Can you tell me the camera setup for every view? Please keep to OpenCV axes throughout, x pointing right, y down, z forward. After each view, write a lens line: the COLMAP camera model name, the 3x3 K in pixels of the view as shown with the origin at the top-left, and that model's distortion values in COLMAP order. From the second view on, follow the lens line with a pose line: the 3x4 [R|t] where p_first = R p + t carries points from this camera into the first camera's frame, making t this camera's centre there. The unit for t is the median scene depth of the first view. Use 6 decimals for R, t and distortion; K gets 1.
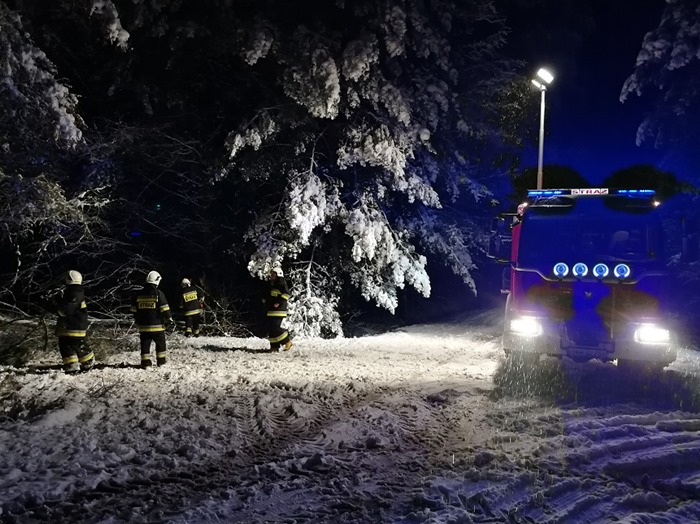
lens RADIAL K [[563.8, 0, 351.8], [0, 563.8, 265.1], [0, 0, 1]] dist [0.012033, -0.018232]
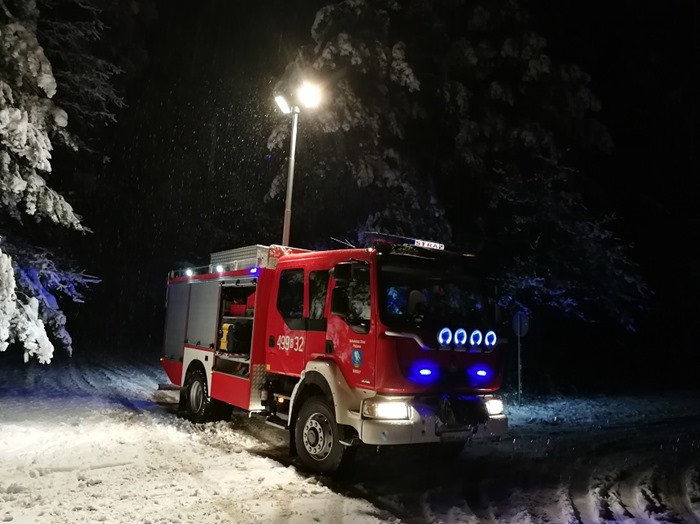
lens RADIAL K [[567.2, 0, 350.0], [0, 567.2, 262.0], [0, 0, 1]] dist [0.005836, -0.019811]
pose [[0.580613, 0.105787, 0.807278, -0.339925], [-0.039242, 0.994007, -0.102032, -0.008783], [-0.813233, 0.027562, 0.581285, 0.566260]]
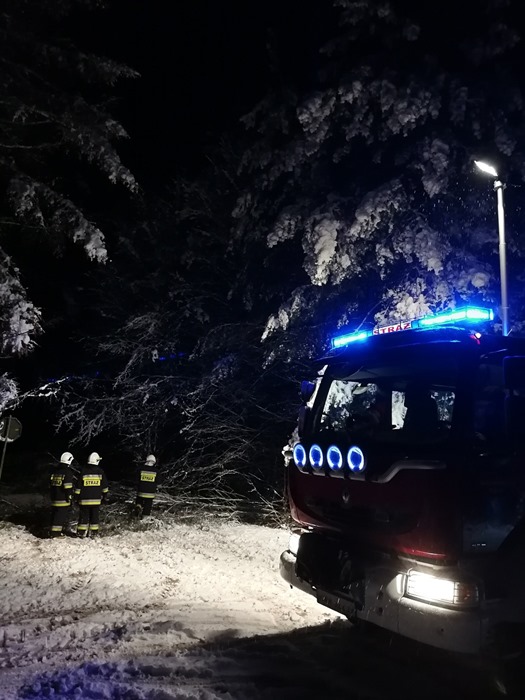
lens RADIAL K [[563.8, 0, 262.5], [0, 563.8, 350.0], [0, 0, 1]] dist [0.012033, -0.018232]
pose [[0.747007, -0.107742, -0.656027, 0.686874], [-0.013335, 0.984154, -0.176815, 0.001460], [0.664682, 0.140830, 0.733733, 0.439626]]
